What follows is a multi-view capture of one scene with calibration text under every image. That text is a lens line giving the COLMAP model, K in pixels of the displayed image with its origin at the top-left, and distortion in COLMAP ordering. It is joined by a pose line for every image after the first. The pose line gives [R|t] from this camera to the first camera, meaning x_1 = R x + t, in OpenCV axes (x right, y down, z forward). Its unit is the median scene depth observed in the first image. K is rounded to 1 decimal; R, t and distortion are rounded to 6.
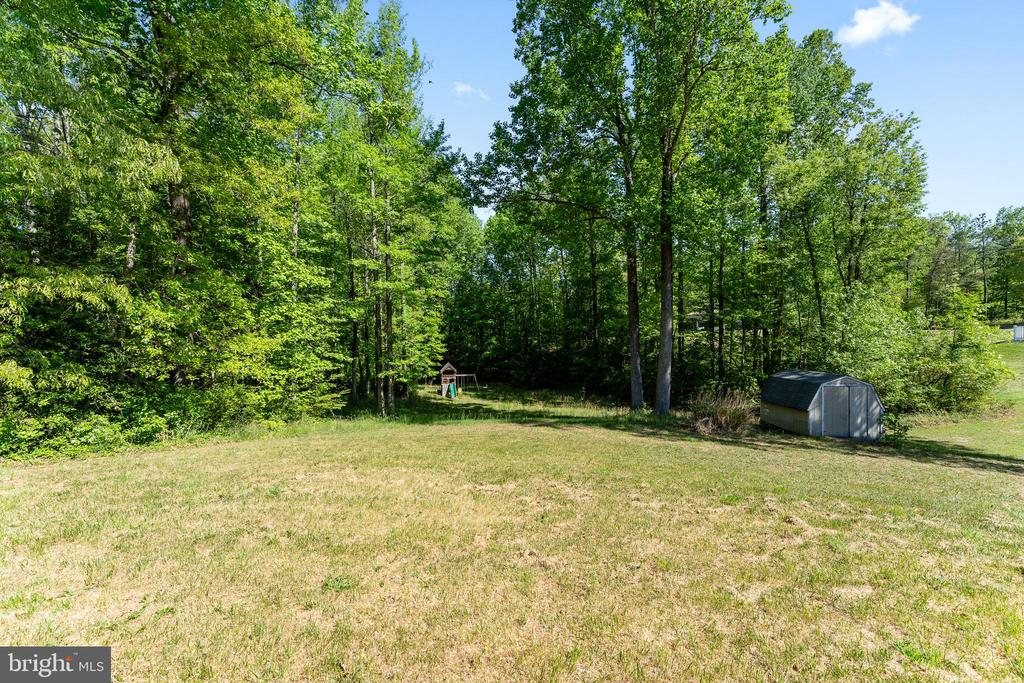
lens RADIAL K [[404.0, 0, 512.0], [0, 404.0, 359.2], [0, 0, 1]] dist [-0.000478, -0.000081]
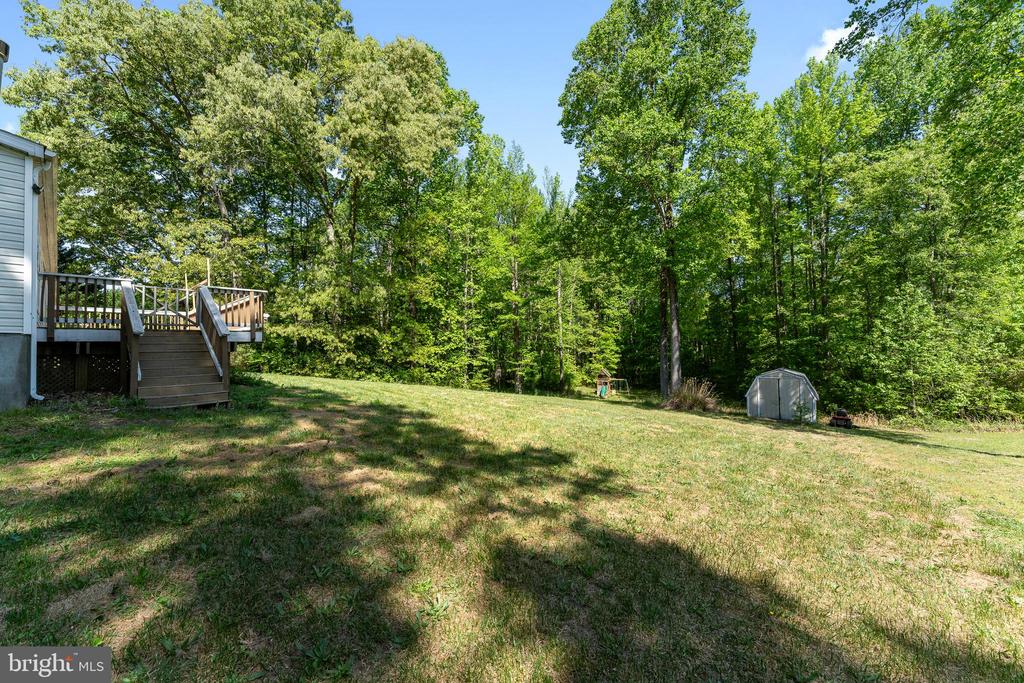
lens RADIAL K [[404.0, 0, 512.0], [0, 404.0, 359.2], [0, 0, 1]] dist [-0.000478, -0.000081]
pose [[0.834118, -0.003956, -0.551572, 0.895978], [-0.017177, 0.999303, -0.033144, 0.071910], [0.551319, 0.037121, 0.833469, -0.561123]]
